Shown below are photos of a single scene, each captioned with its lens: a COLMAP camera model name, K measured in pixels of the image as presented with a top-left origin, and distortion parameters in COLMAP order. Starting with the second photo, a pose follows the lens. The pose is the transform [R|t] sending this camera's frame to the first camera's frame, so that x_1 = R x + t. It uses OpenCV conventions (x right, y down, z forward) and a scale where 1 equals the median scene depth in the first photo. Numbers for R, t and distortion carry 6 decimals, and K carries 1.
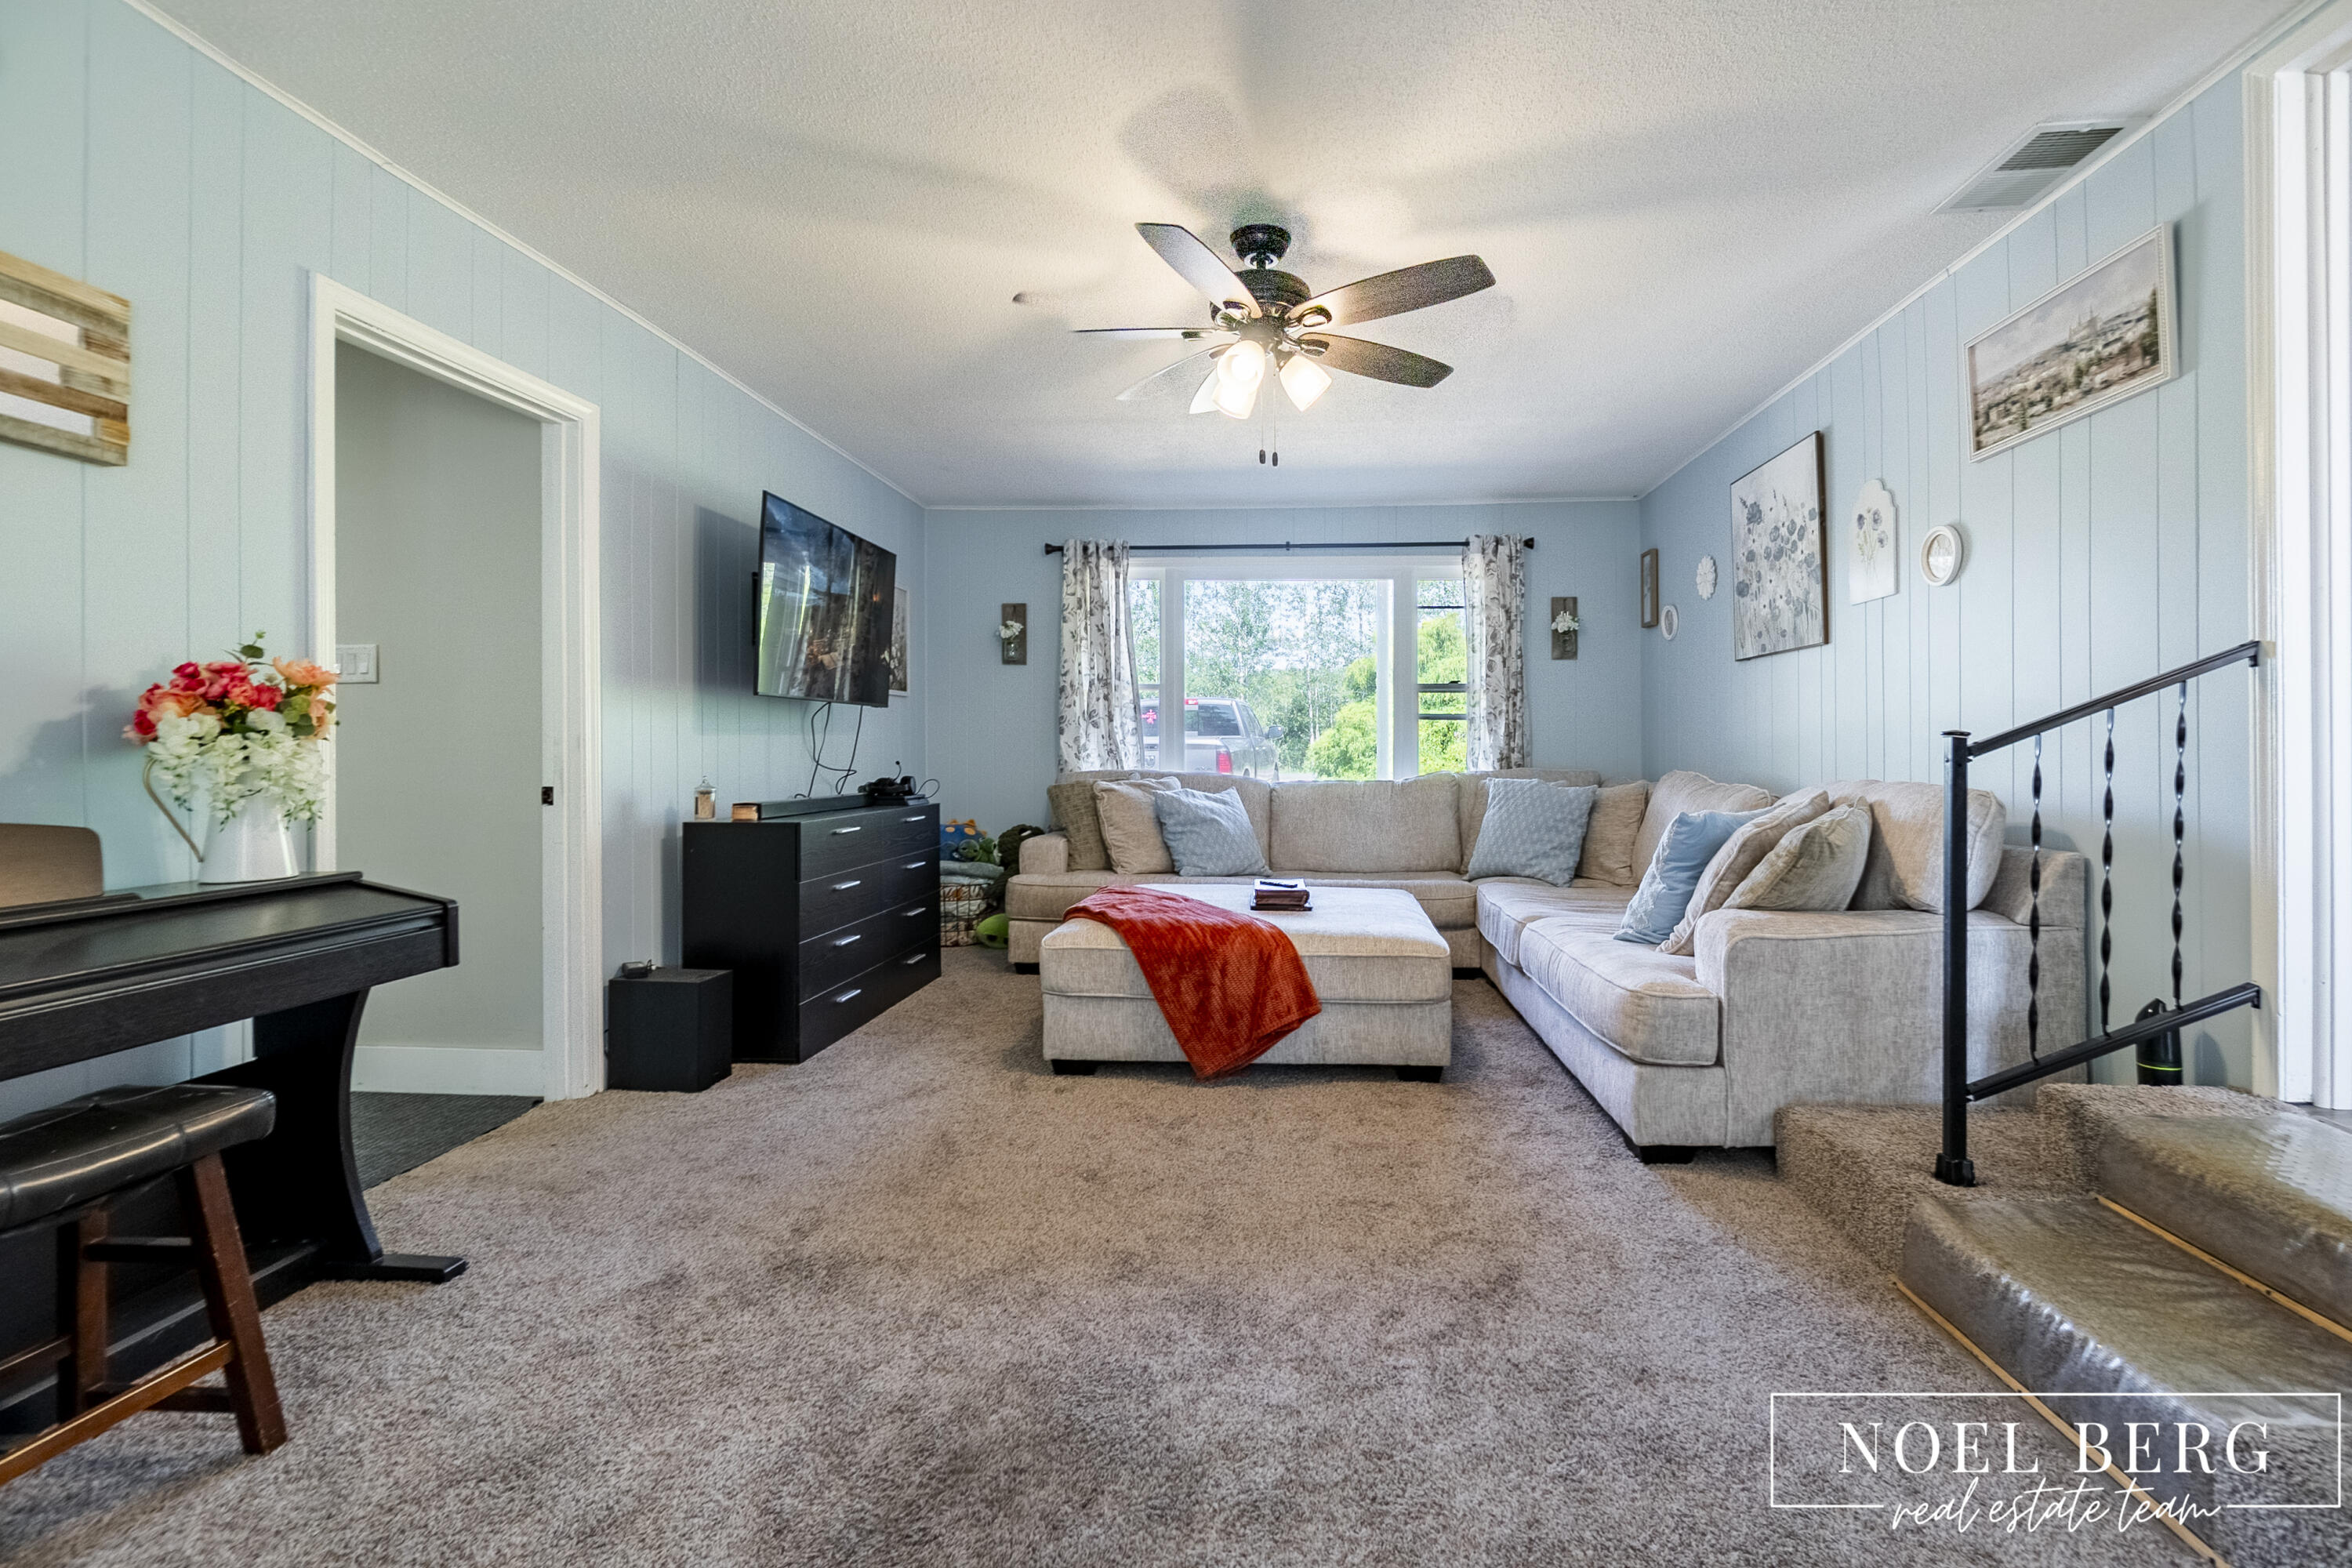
lens RADIAL K [[1067.9, 0, 1180.4], [0, 1067.9, 751.9], [0, 0, 1]] dist [-0.000914, -0.000088]
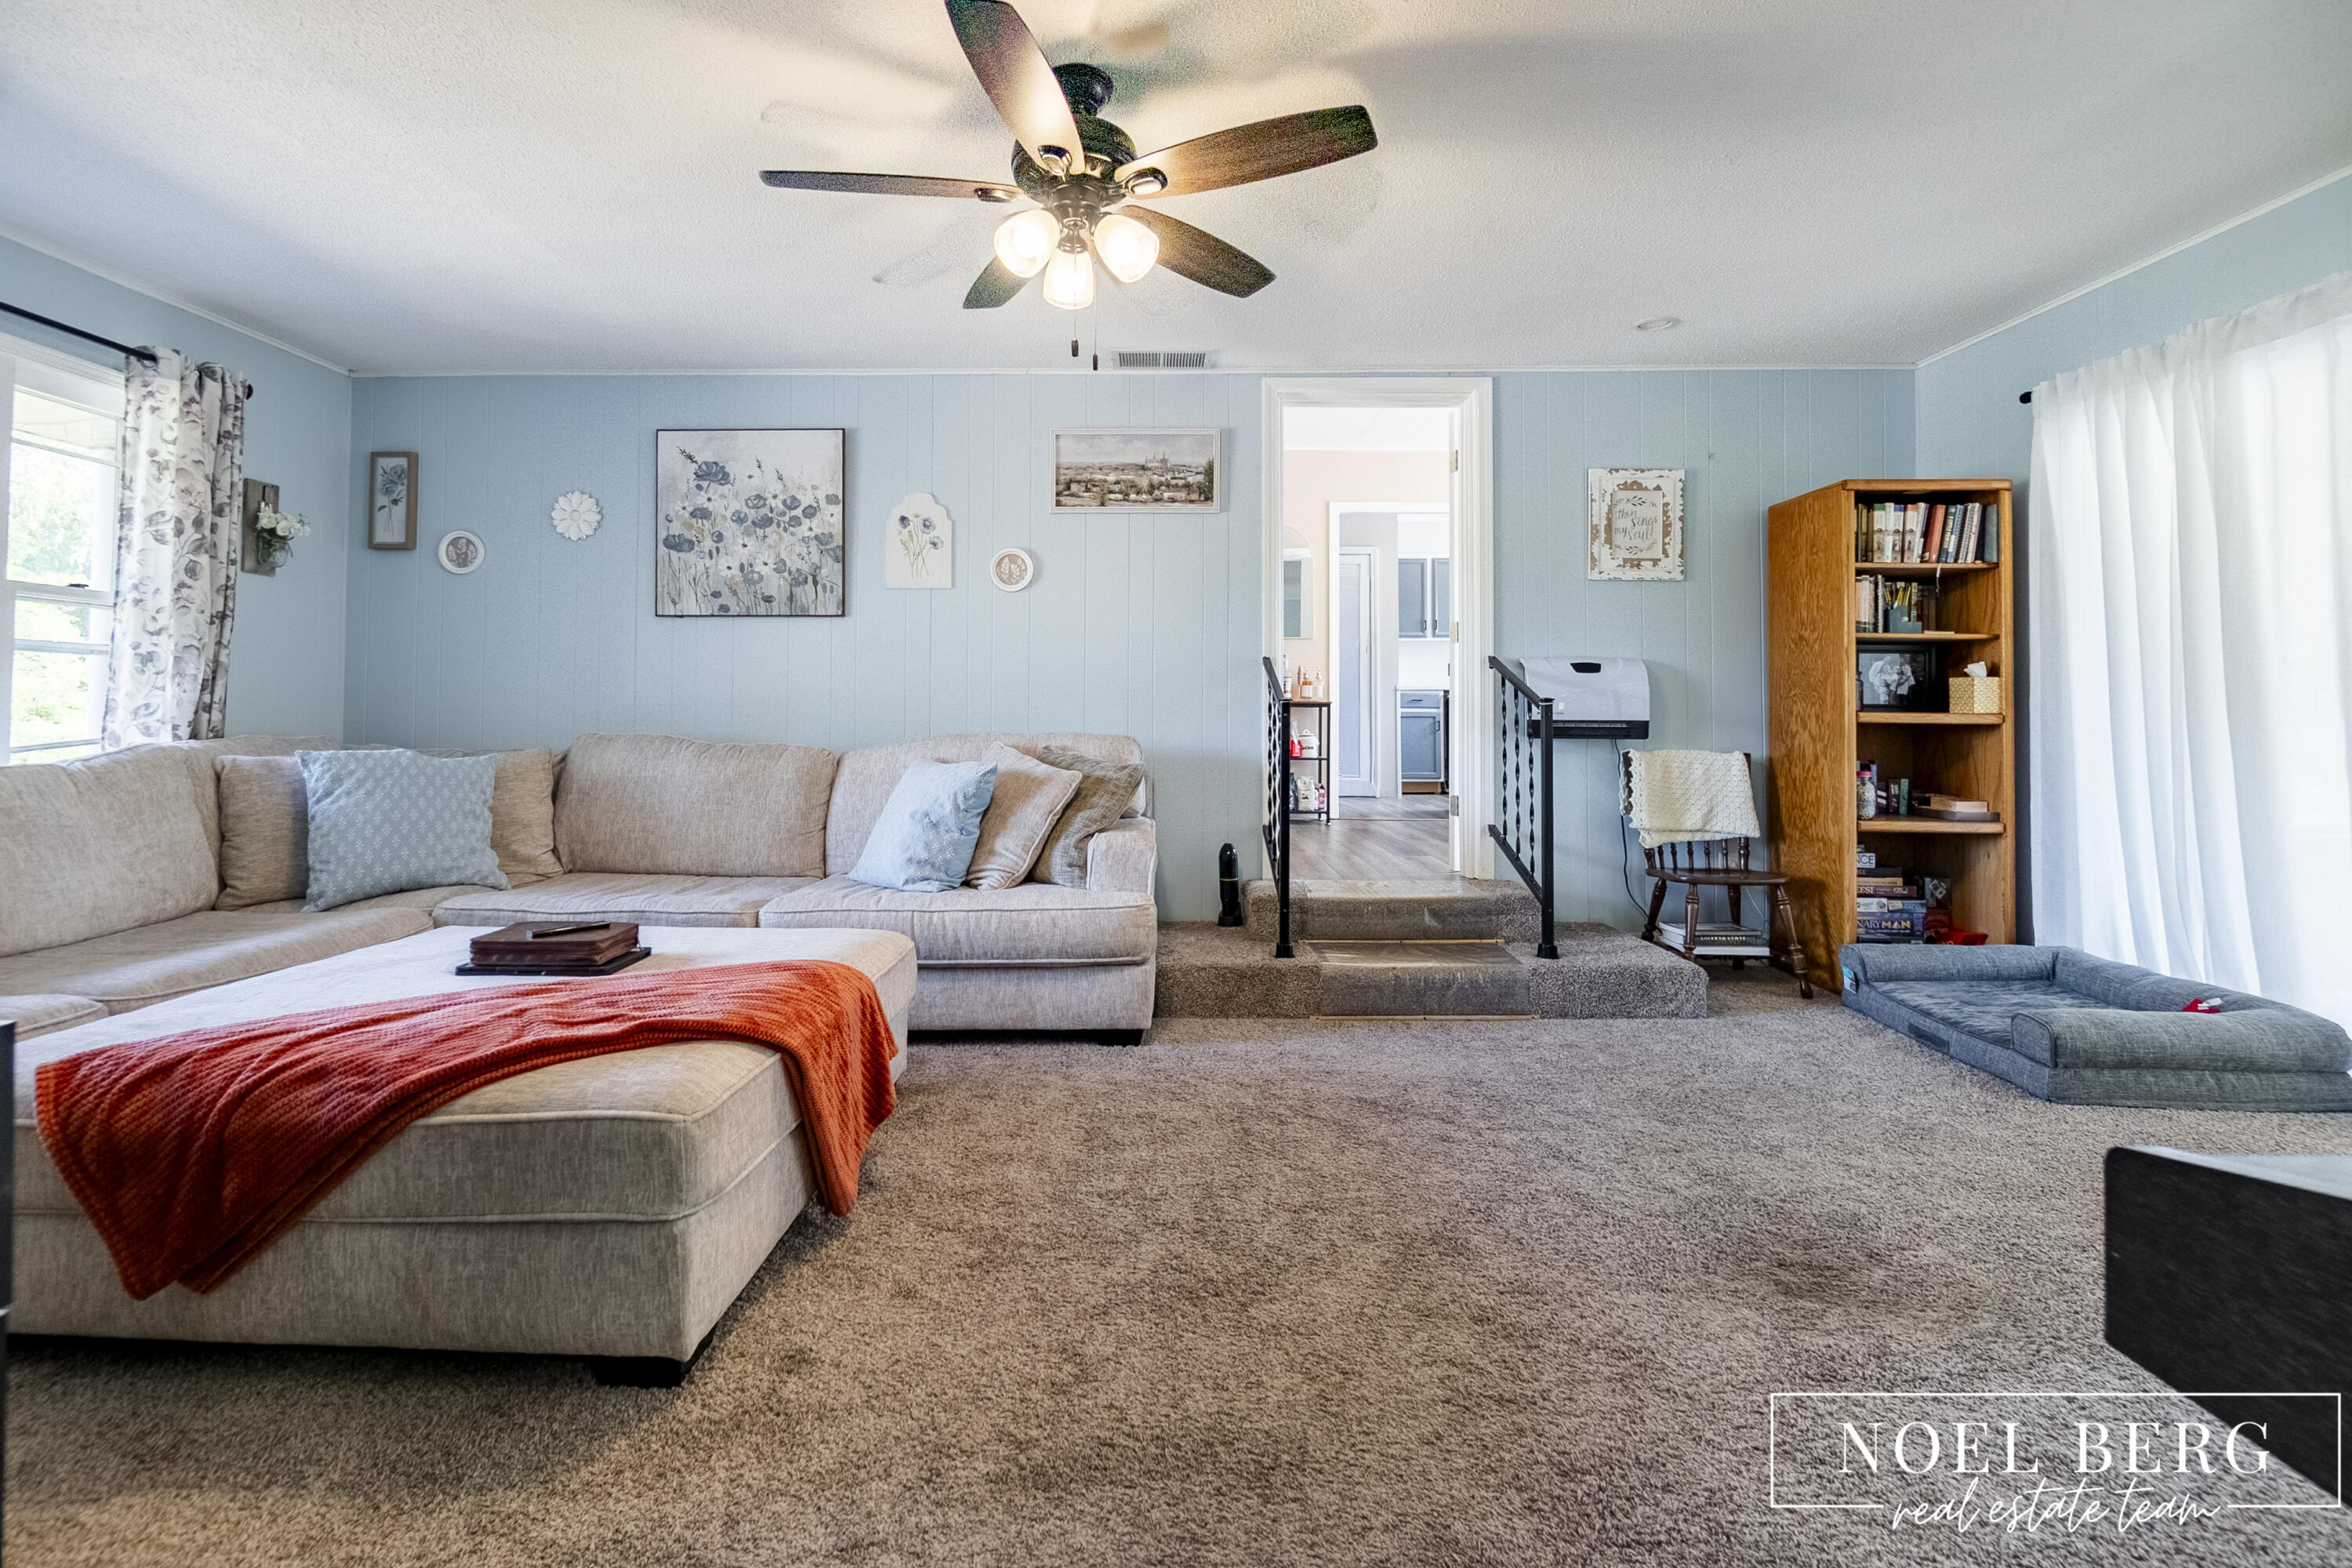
lens RADIAL K [[1049.0, 0, 1178.5], [0, 1049.0, 701.3], [0, 0, 1]] dist [-0.000521, -0.000077]
pose [[-0.090075, 0.011915, 0.995864, -0.691271], [0.000186, 0.999929, -0.011947, 0.004187], [-0.995935, -0.000891, -0.090071, 0.943705]]
